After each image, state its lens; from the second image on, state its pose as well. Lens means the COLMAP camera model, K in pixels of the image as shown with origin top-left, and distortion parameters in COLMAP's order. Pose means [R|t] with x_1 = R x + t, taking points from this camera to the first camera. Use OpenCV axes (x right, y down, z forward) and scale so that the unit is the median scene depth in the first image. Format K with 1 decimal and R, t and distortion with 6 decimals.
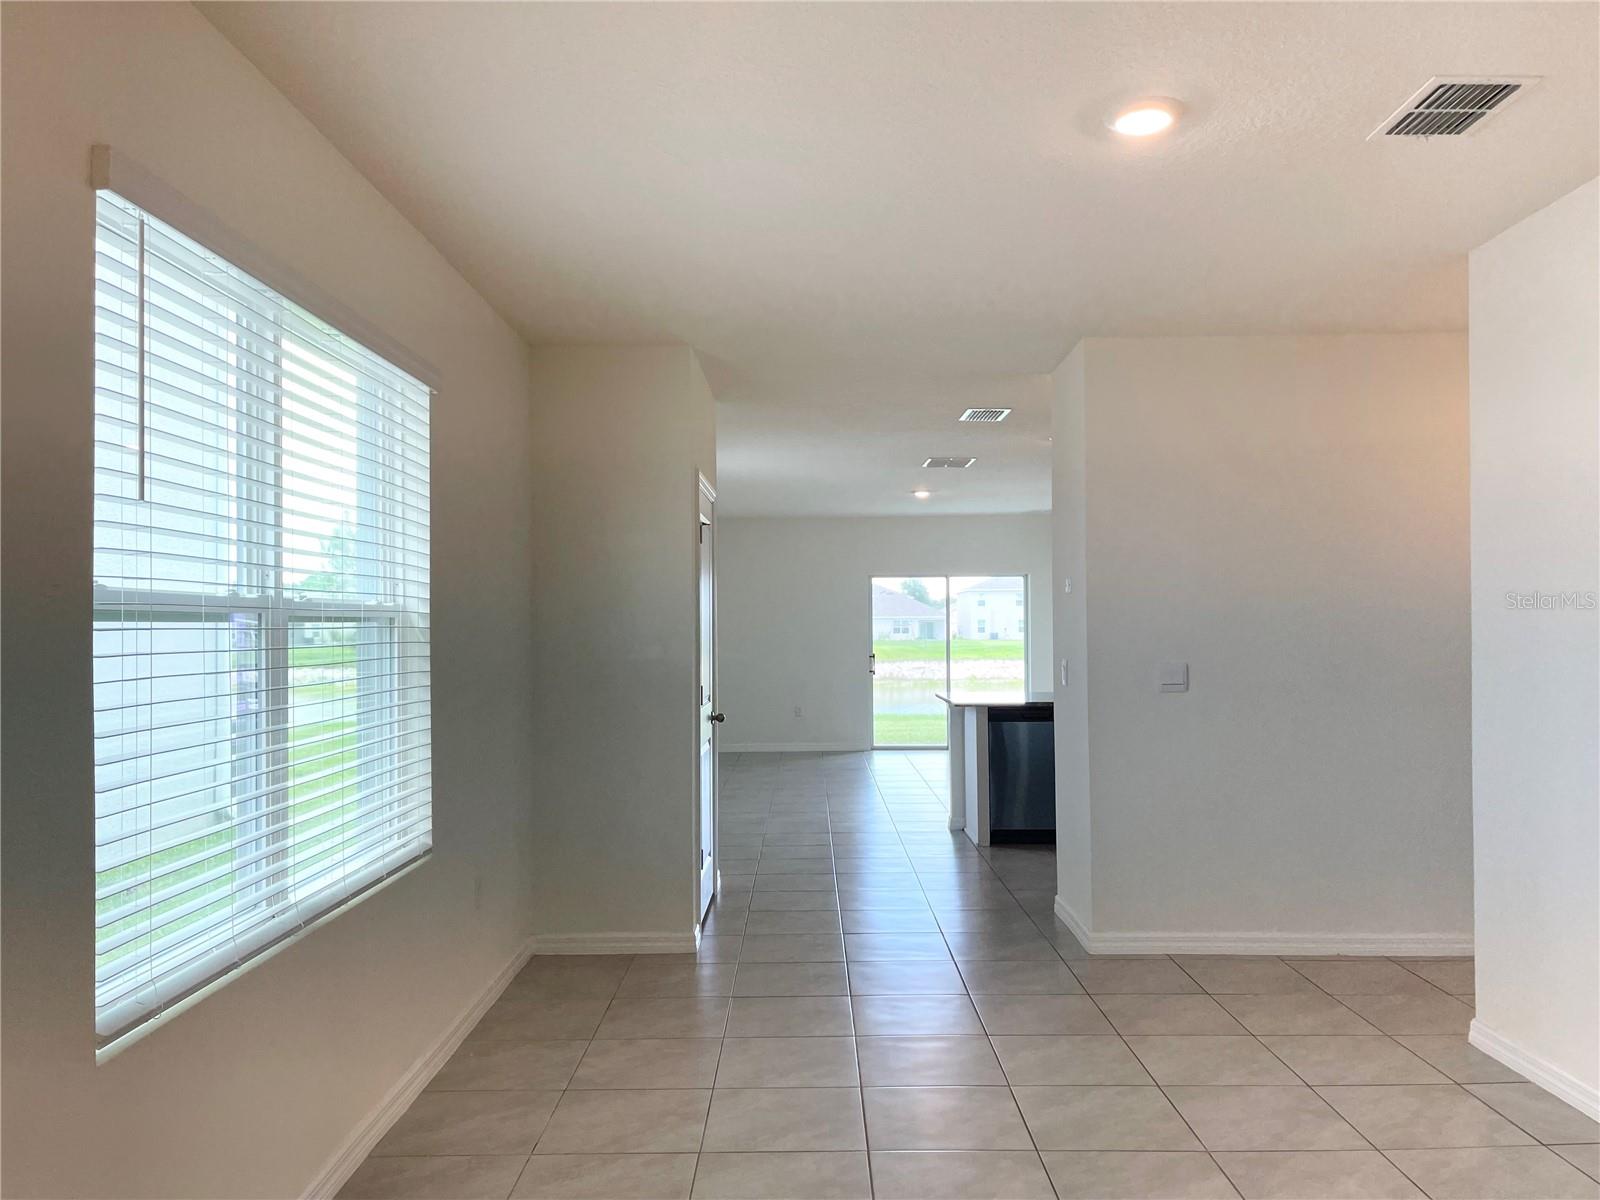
lens RADIAL K [[1144.5, 0, 800.0], [0, 1144.5, 600.0], [0, 0, 1]] dist [-0.000235, -0.000091]
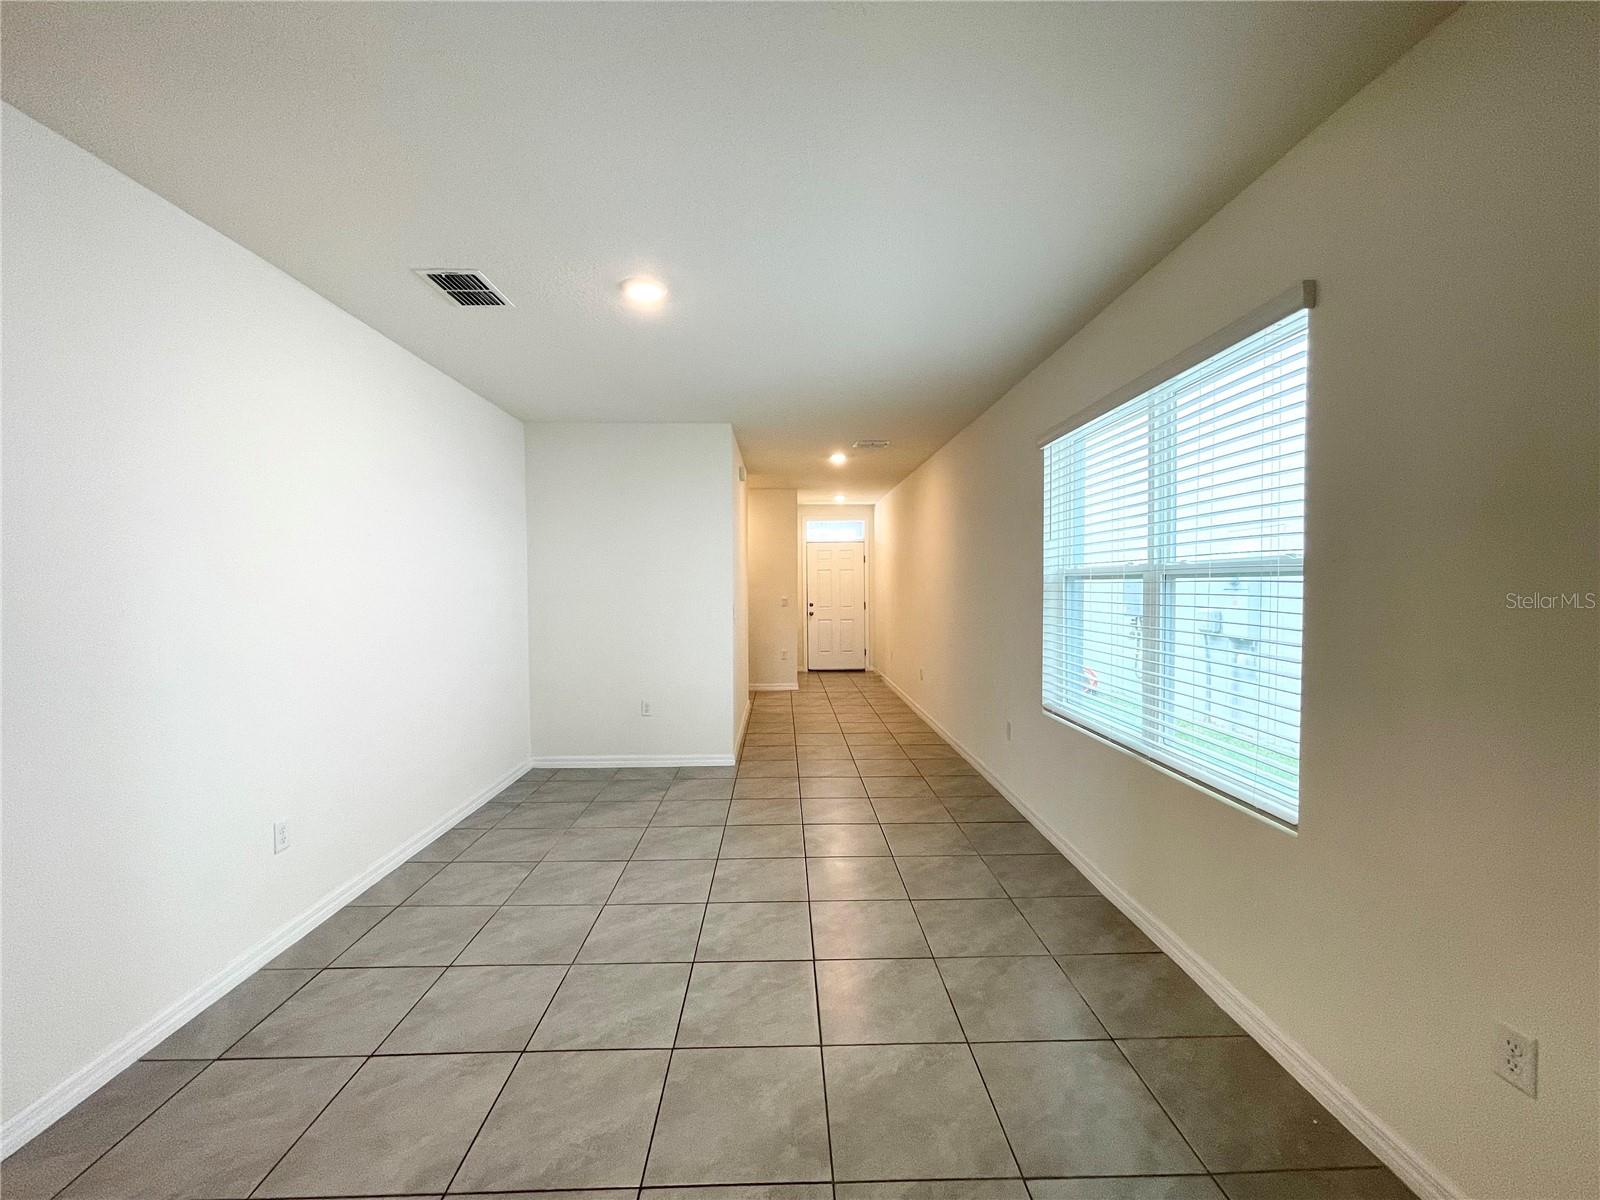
lens RADIAL K [[647.8, 0, 797.4], [0, 647.8, 602.2], [0, 0, 1]] dist [0.000028, 0.000674]
pose [[-0.999464, 0.014304, -0.029433, 0.040186], [0.014154, 0.999886, 0.005290, 0.015850], [0.029506, 0.004871, -0.999553, 0.738211]]
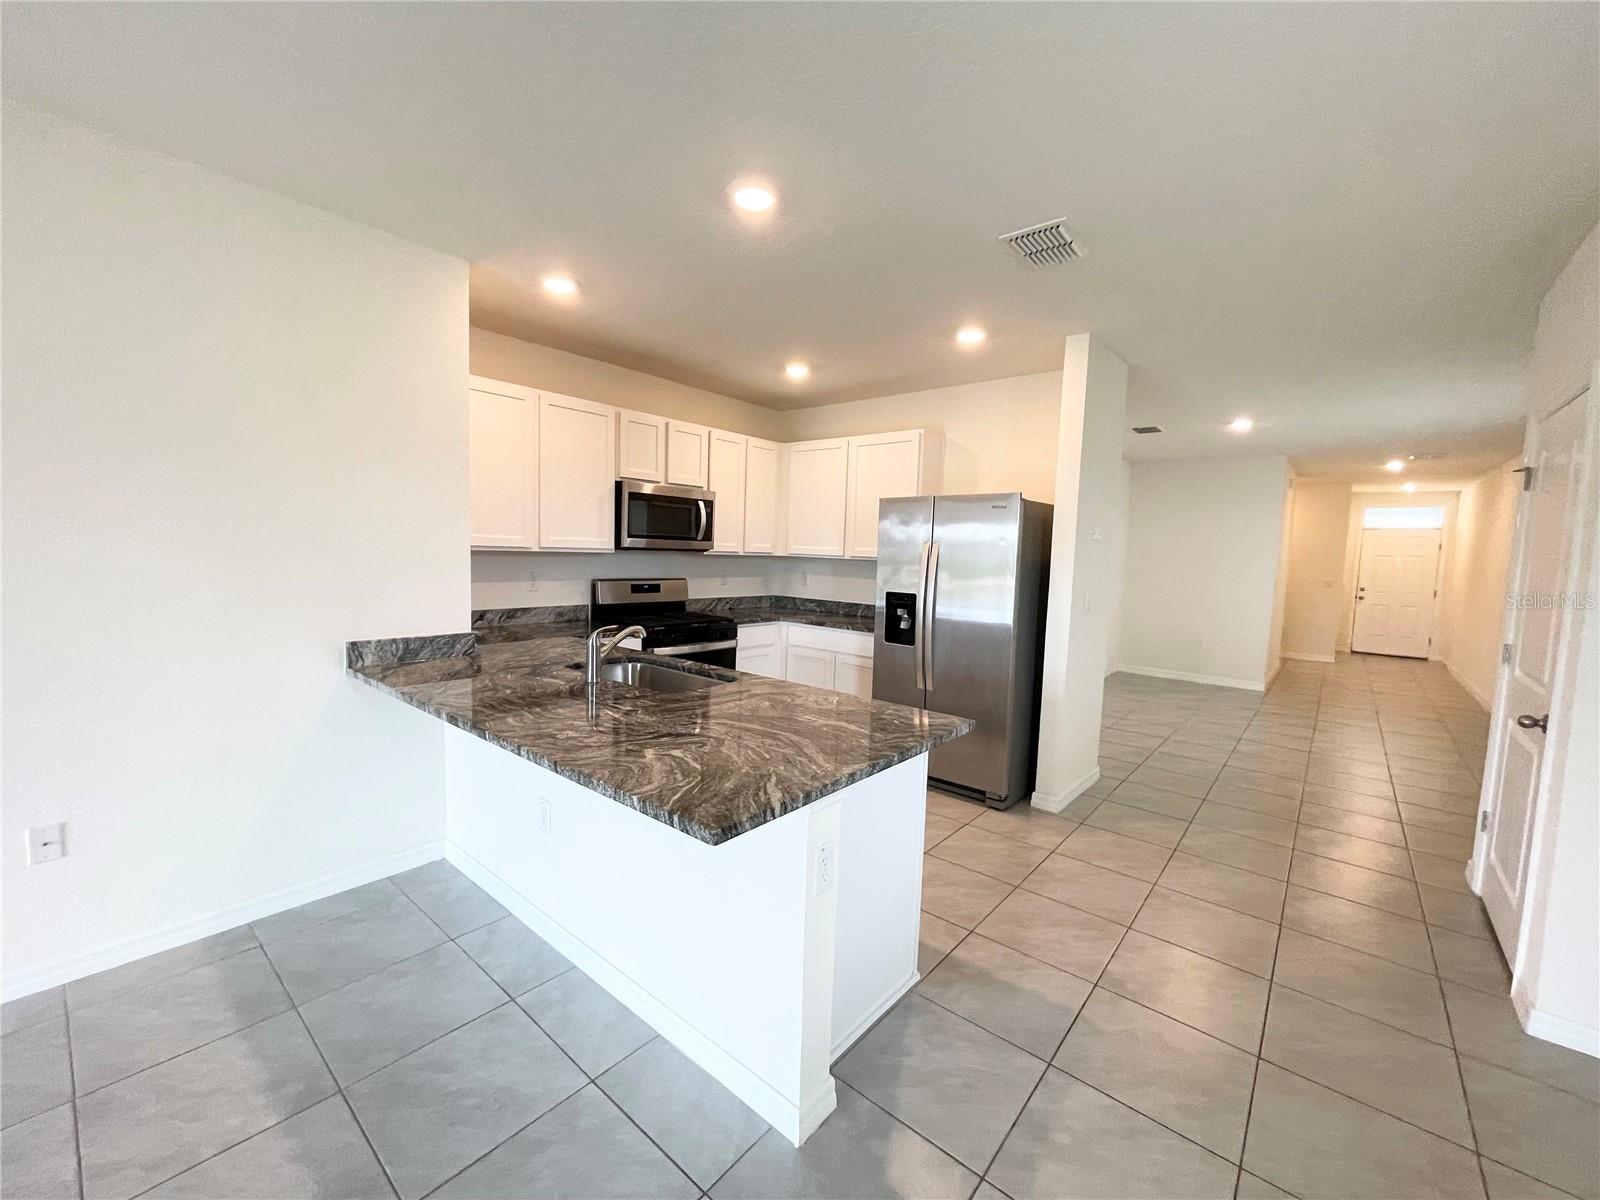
lens RADIAL K [[647.8, 0, 797.4], [0, 647.8, 602.2], [0, 0, 1]] dist [0.000028, 0.000674]
pose [[-0.768318, -0.072179, 0.635985, 0.015954], [-0.042557, 0.997183, 0.061761, 0.022014], [-0.638651, 0.020387, -0.769226, 1.285383]]
